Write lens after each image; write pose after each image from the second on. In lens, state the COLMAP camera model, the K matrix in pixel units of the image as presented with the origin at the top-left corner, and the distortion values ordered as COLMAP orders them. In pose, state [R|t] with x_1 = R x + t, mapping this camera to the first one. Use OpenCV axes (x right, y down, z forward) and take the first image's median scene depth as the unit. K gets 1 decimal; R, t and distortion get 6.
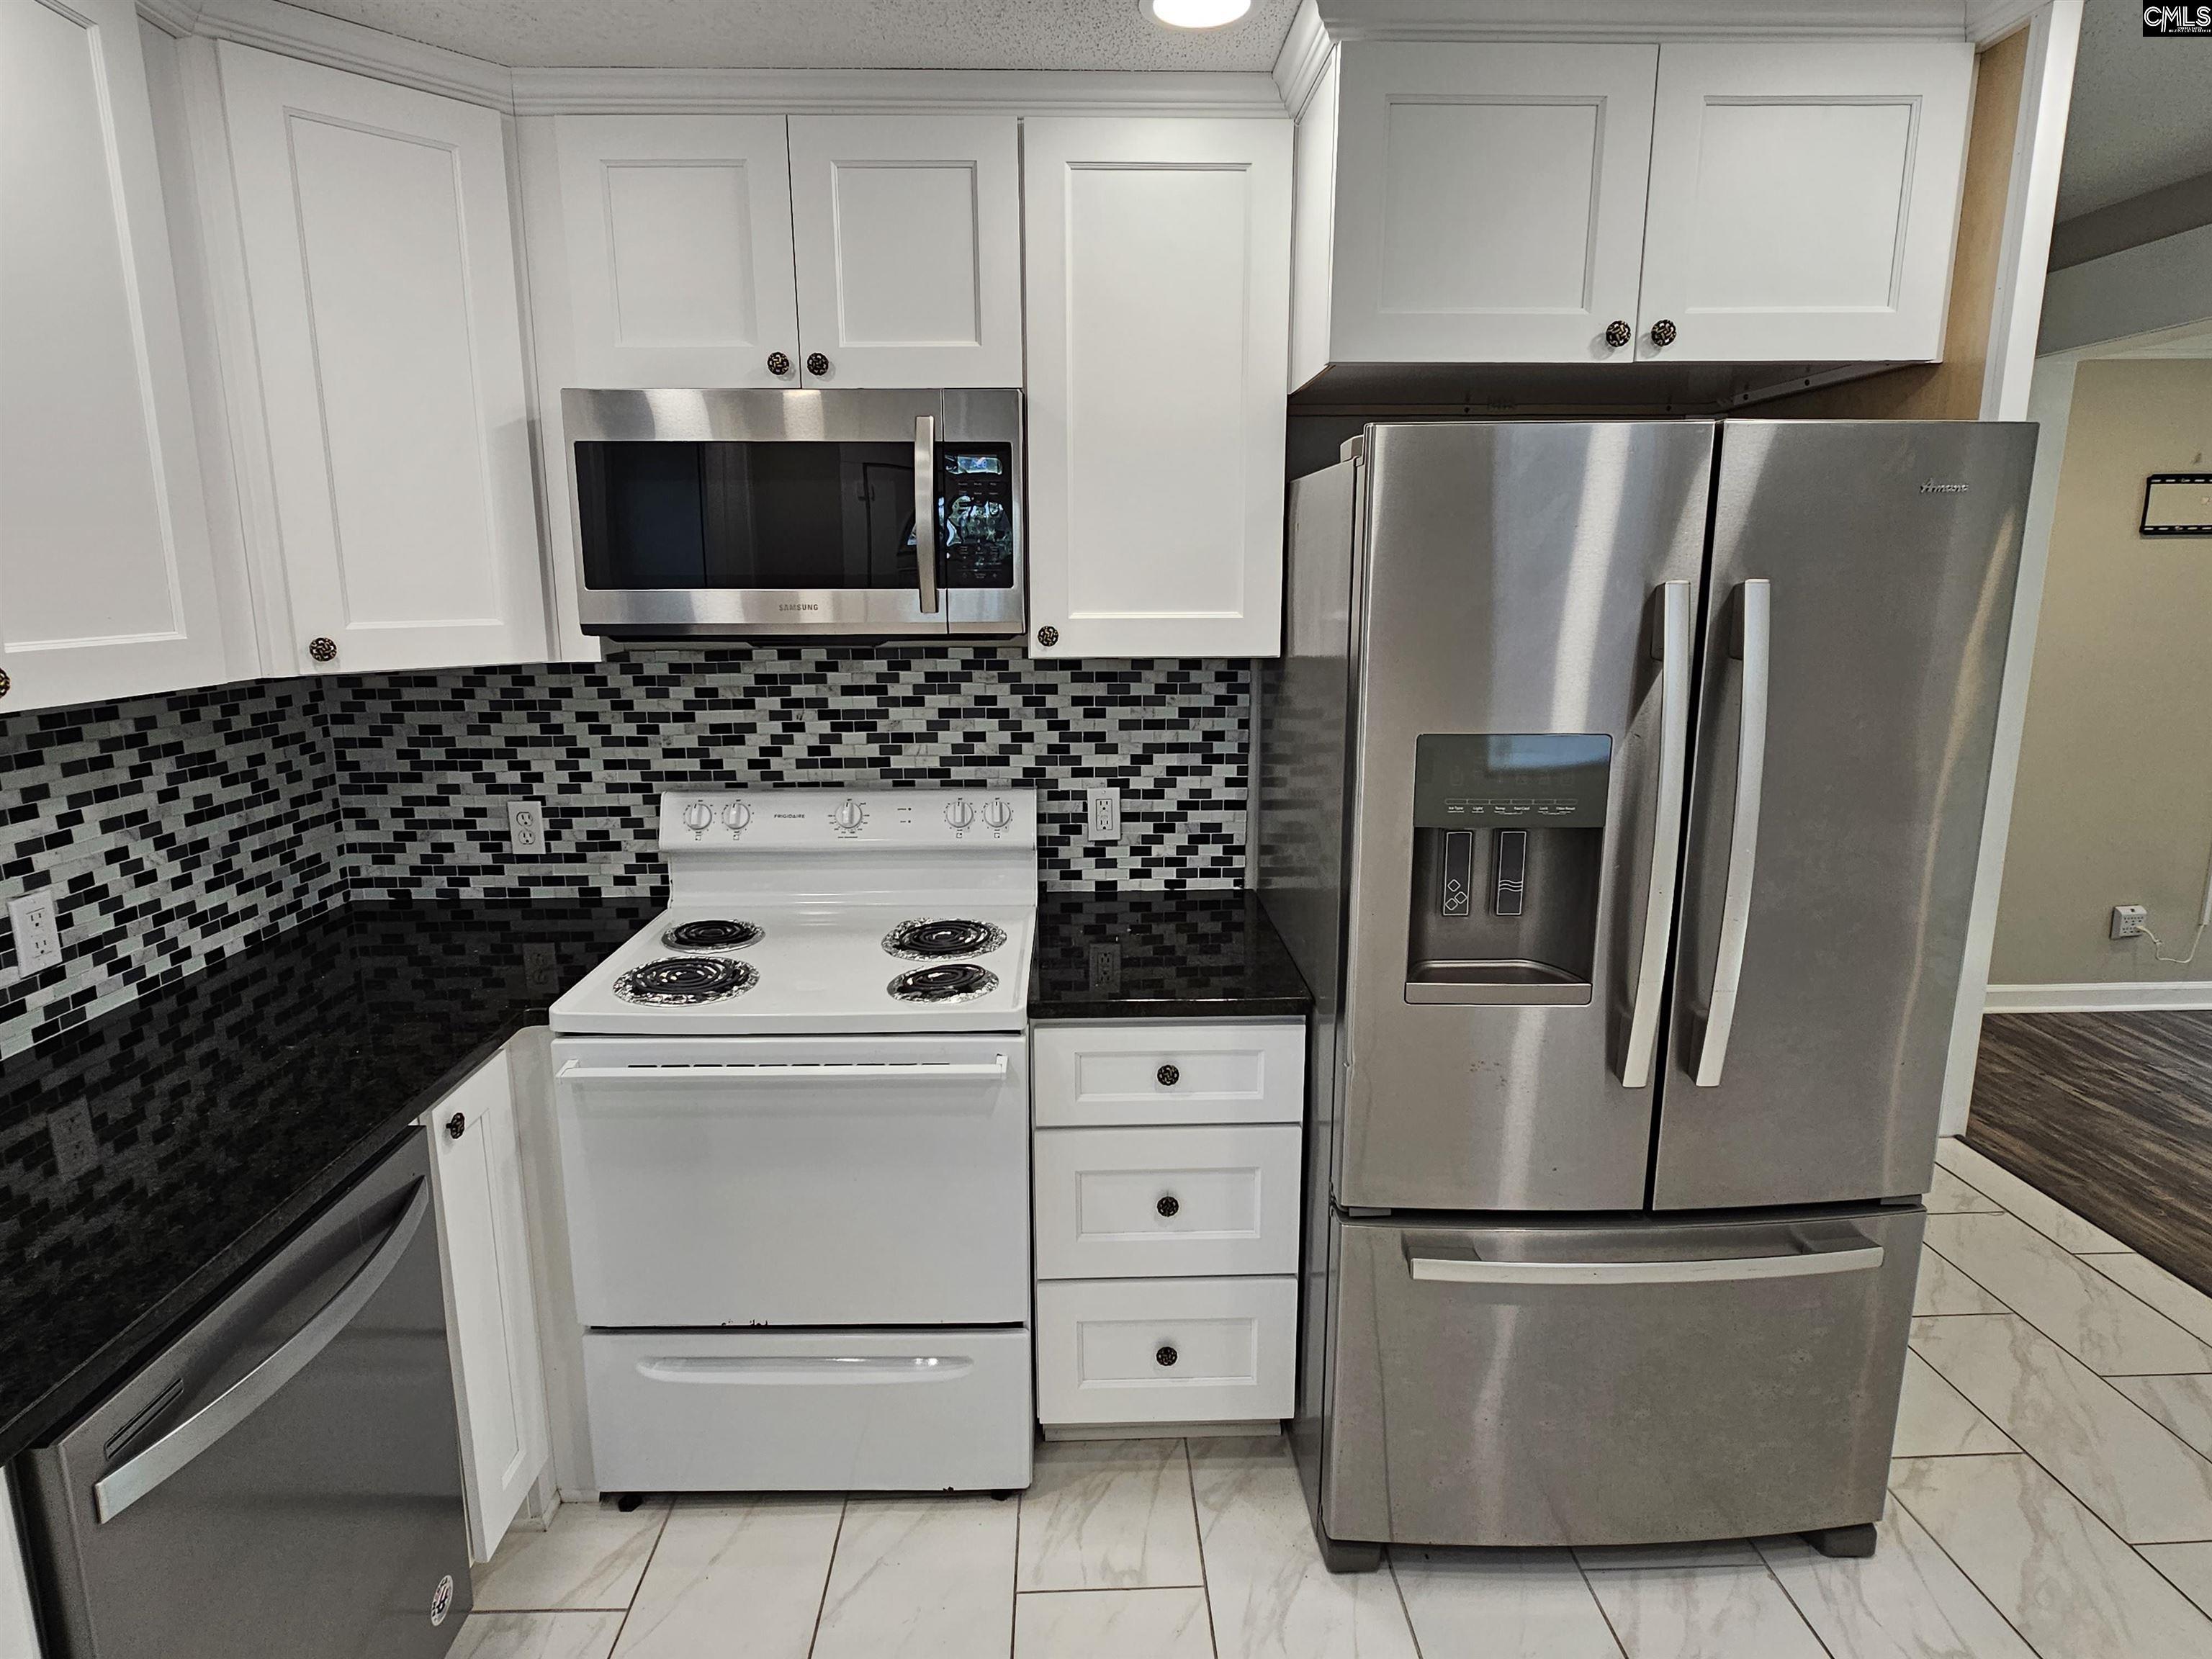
lens RADIAL K [[1177.4, 0, 1105.1], [0, 1177.4, 800.0], [0, 0, 1]] dist [-0.001092, 0.000277]
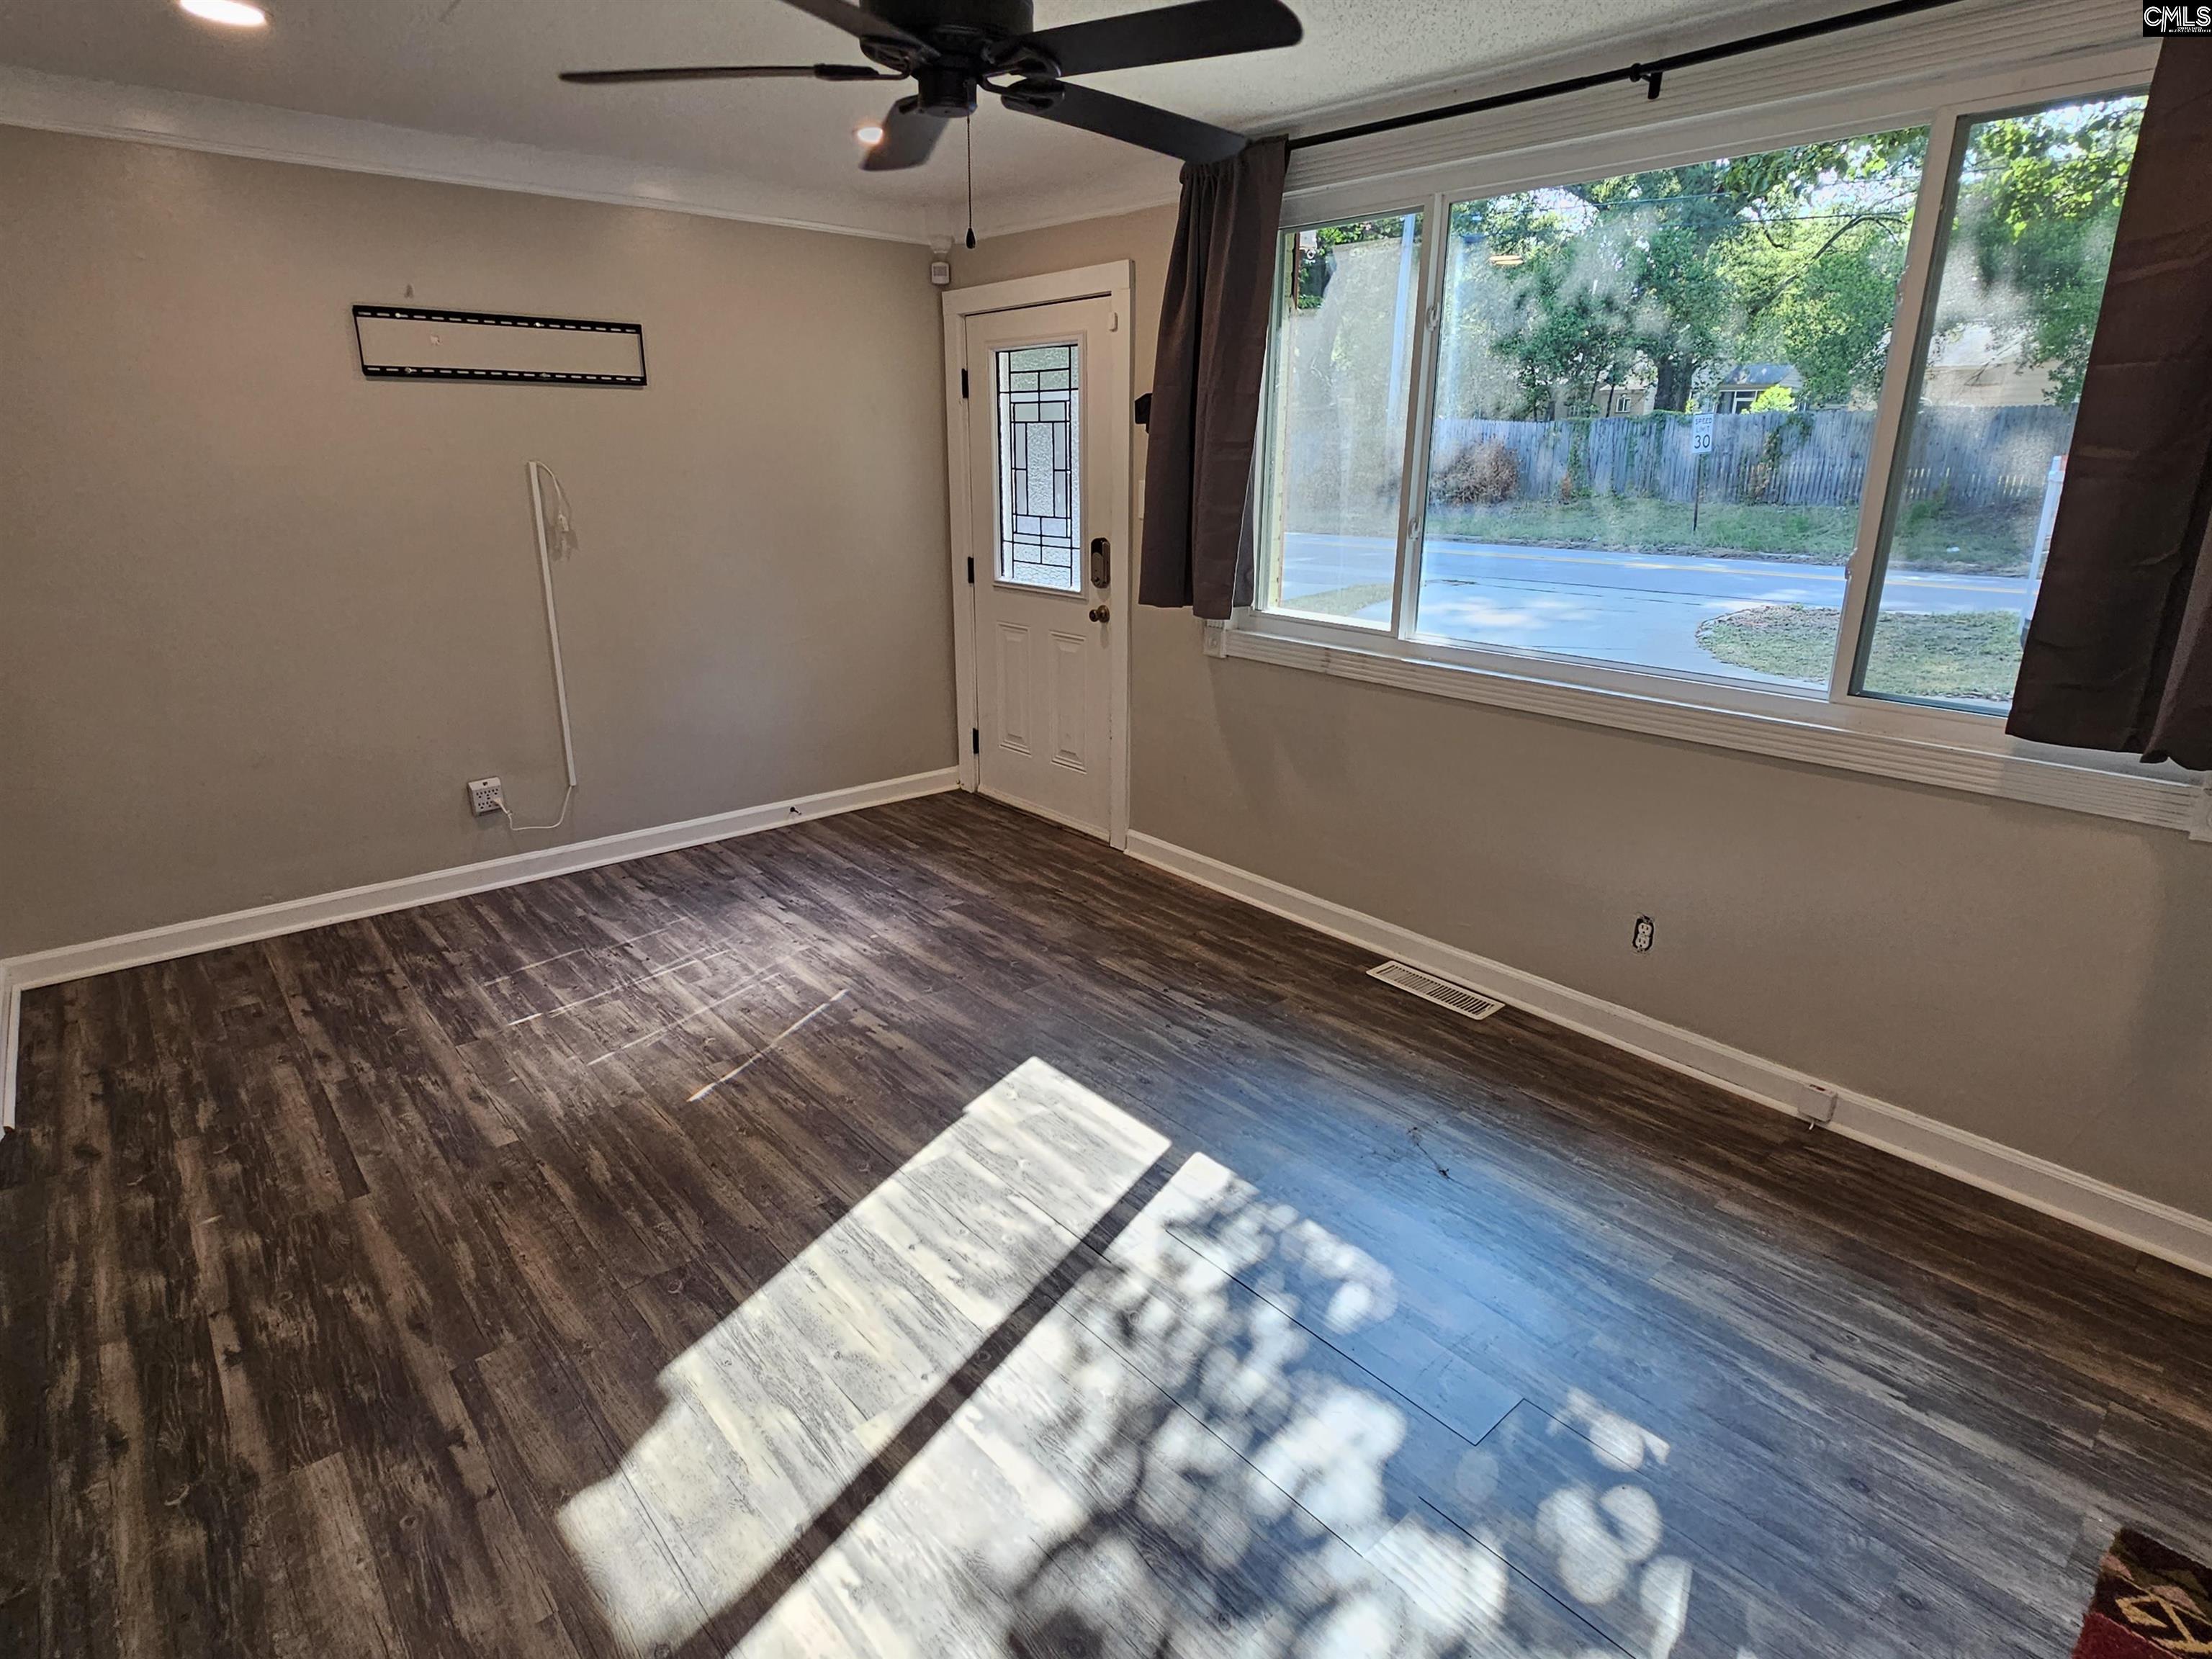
lens RADIAL K [[1177.4, 0, 1096.7], [0, 1177.4, 812.9], [0, 0, 1]] dist [-0.001092, 0.000277]
pose [[0.771886, -0.185414, 0.608122, 1.397909], [0.112280, 0.981249, 0.156663, 0.046999], [-0.625767, -0.052646, 0.778231, -0.129070]]
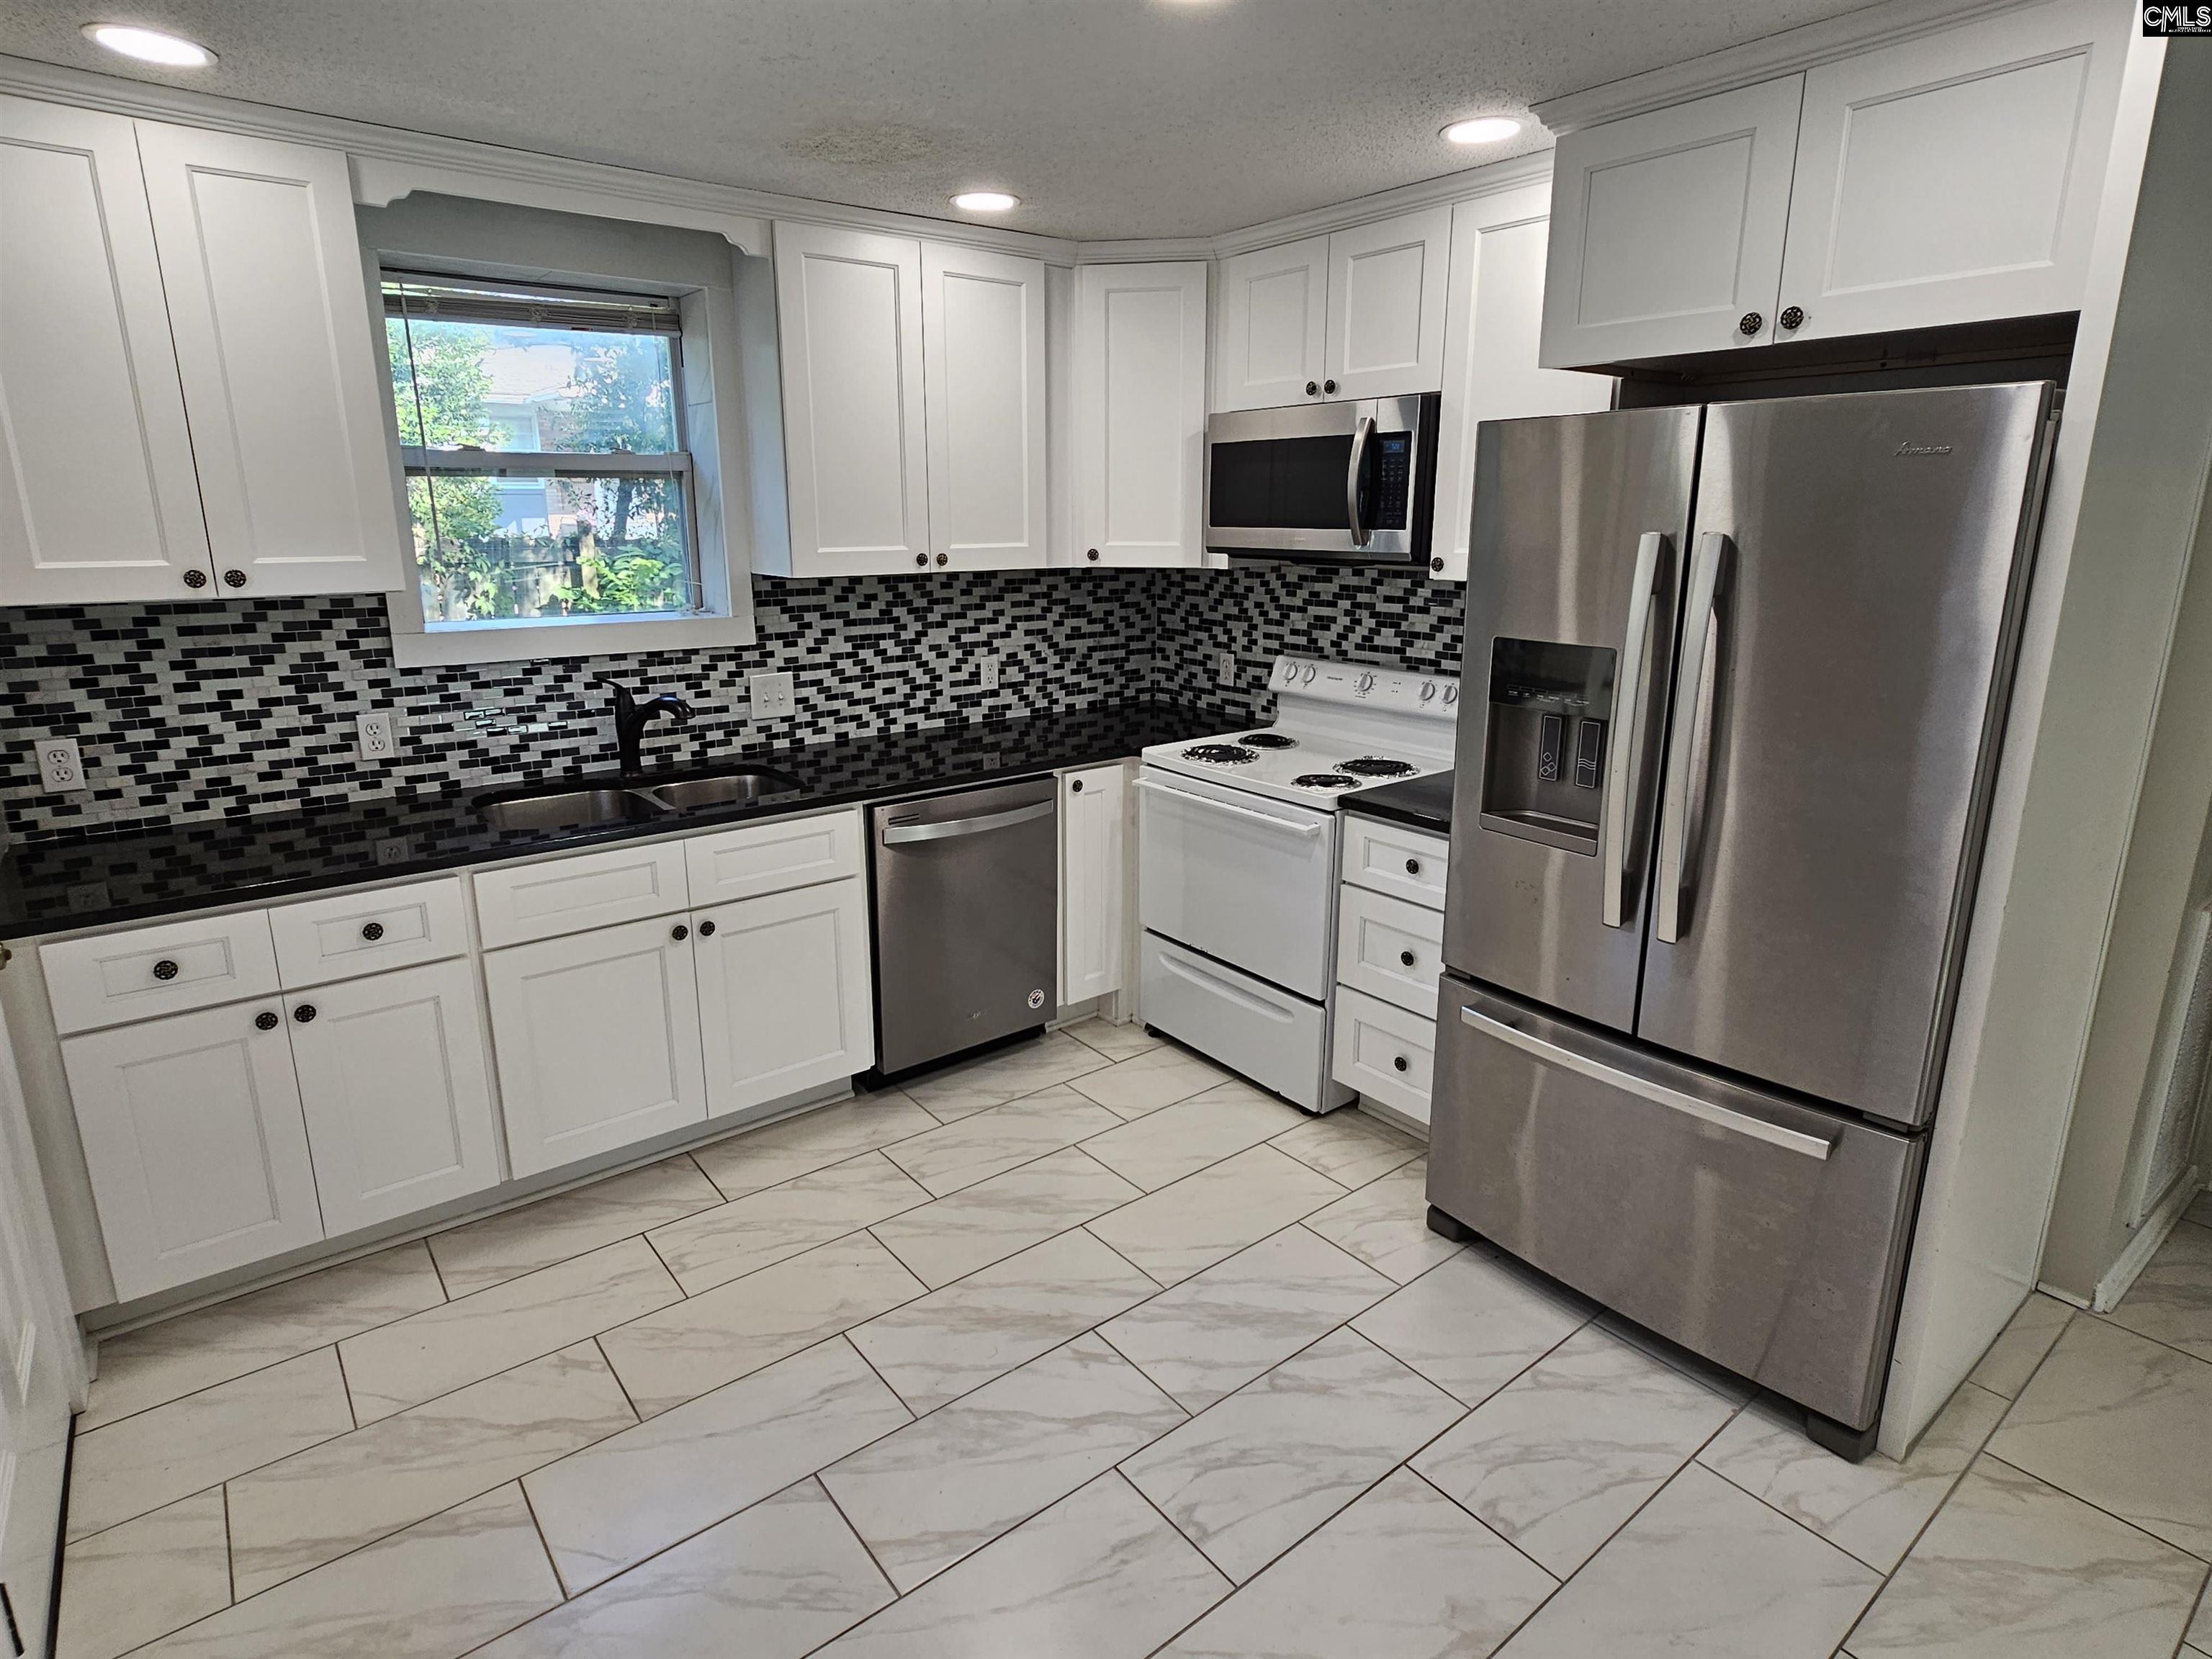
lens RADIAL K [[1177.4, 0, 1106.9], [0, 1177.4, 801.9], [0, 0, 1]] dist [-0.001092, 0.000277]
pose [[0.600358, 0.195727, -0.775411, 0.895460], [-0.154451, 0.979711, 0.127713, 0.024761], [0.784675, 0.043090, 0.618407, -0.198098]]
